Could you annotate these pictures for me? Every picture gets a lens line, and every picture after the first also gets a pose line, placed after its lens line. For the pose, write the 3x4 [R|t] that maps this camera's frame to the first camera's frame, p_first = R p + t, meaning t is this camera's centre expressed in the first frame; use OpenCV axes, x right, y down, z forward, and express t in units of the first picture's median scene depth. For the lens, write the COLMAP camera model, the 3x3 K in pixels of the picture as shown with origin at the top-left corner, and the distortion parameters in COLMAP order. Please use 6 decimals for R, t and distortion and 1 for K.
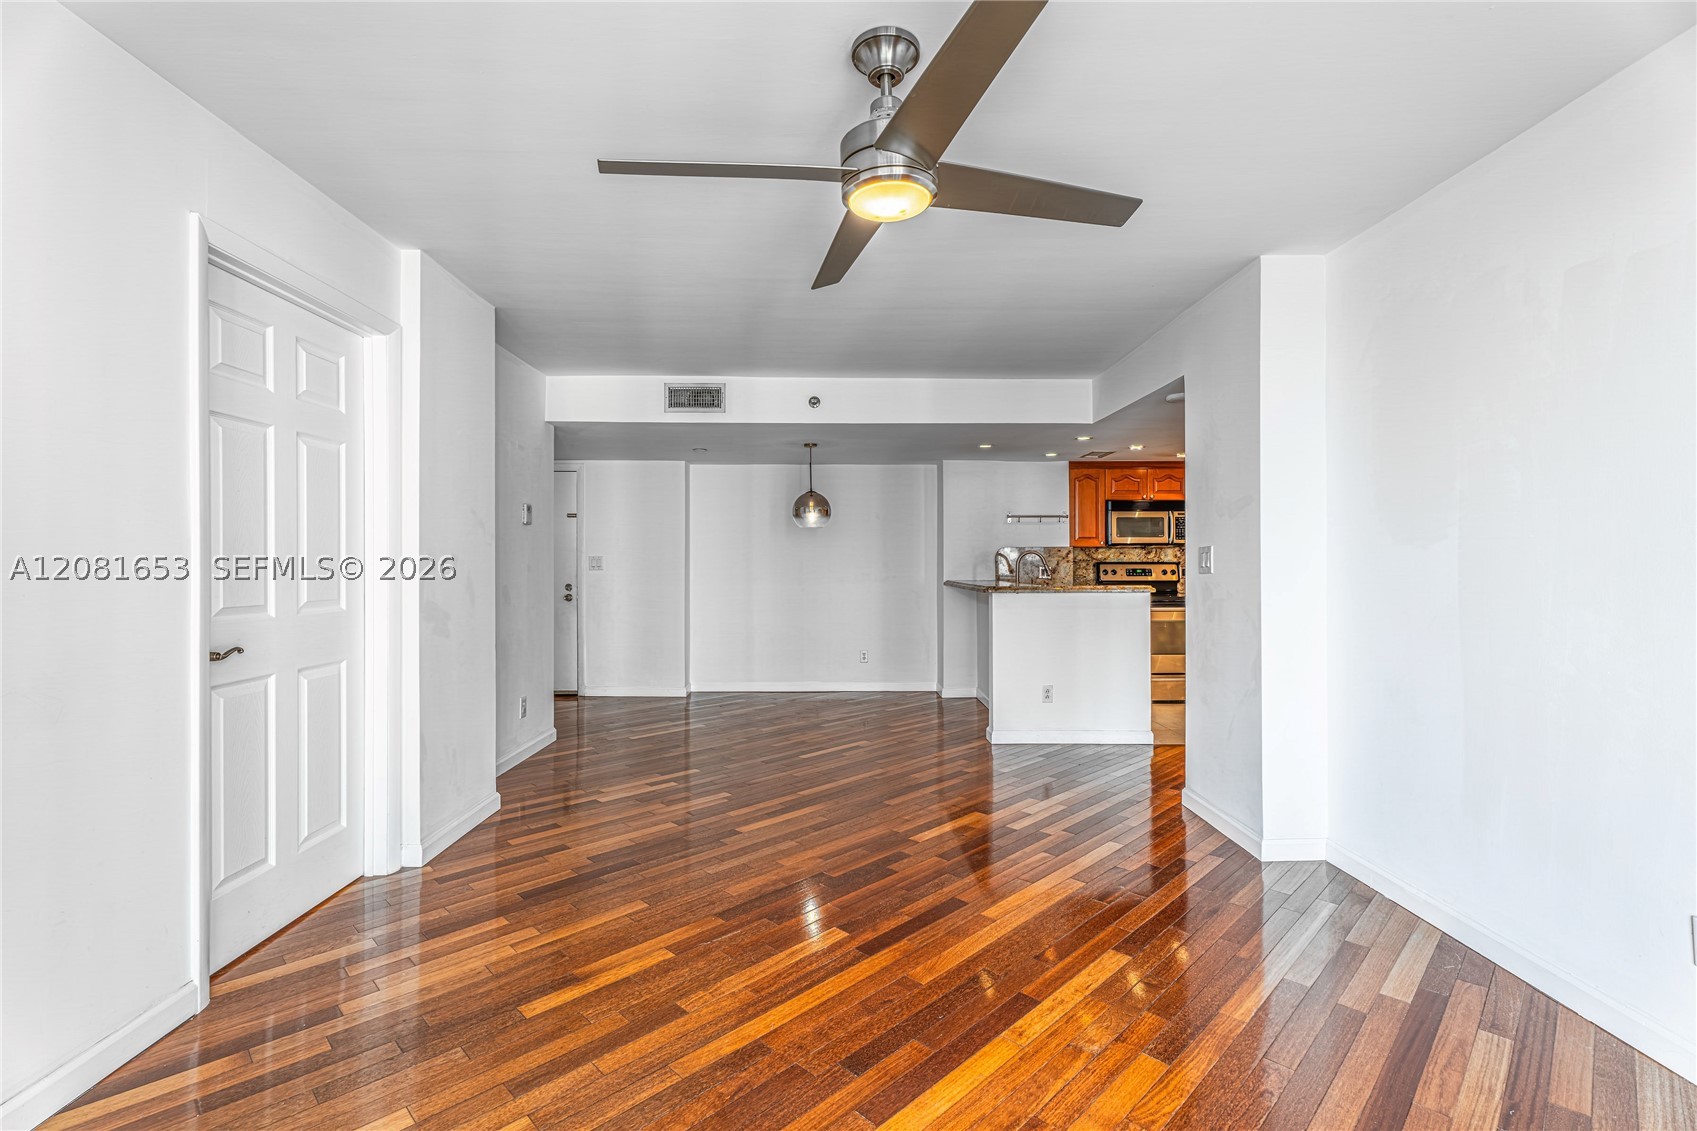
lens RADIAL K [[821.6, 0, 848.5], [0, 821.6, 565.5], [0, 0, 1]] dist [-0.000388, 0.000327]
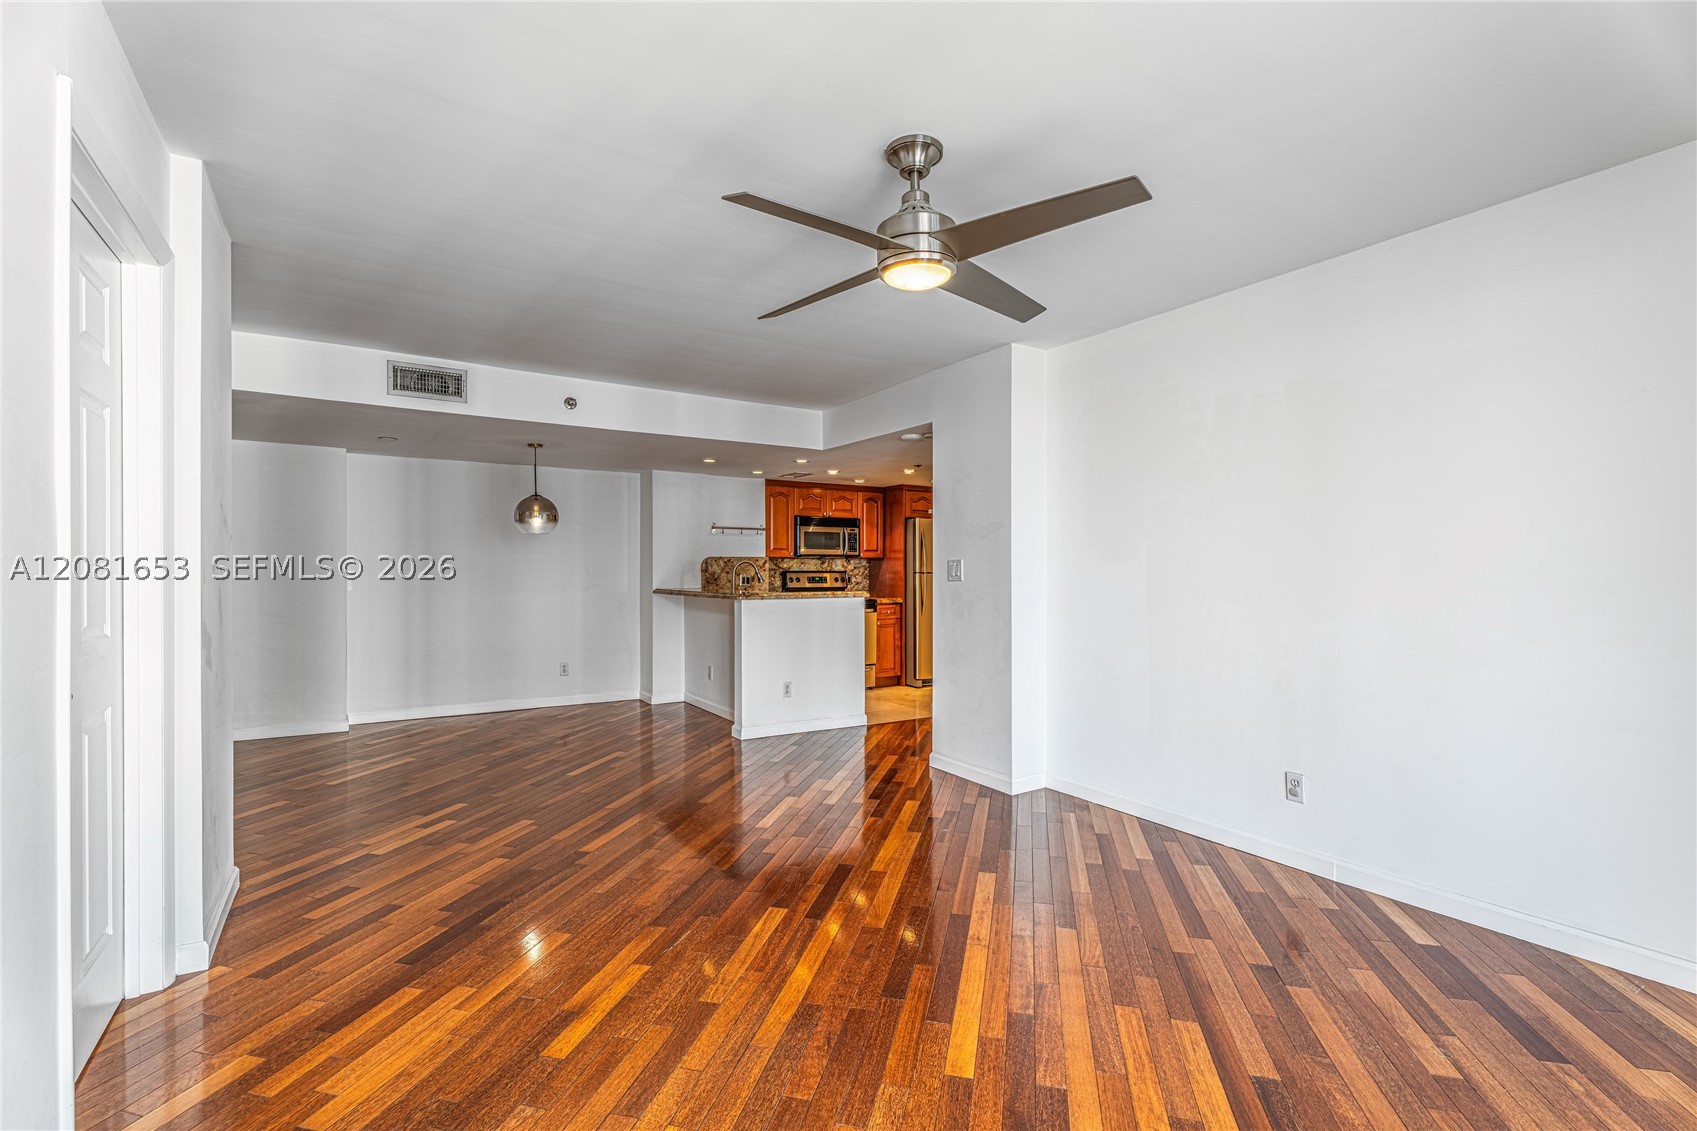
lens RADIAL K [[788.2, 0, 927.5], [0, 788.2, 581.1], [0, 0, 1]] dist [-0.000139, 0.000605]
pose [[0.826855, -0.005045, 0.562393, -0.206773], [-0.000713, 0.999950, 0.010018, -0.001809], [-0.562415, -0.008685, 0.826809, 0.009357]]
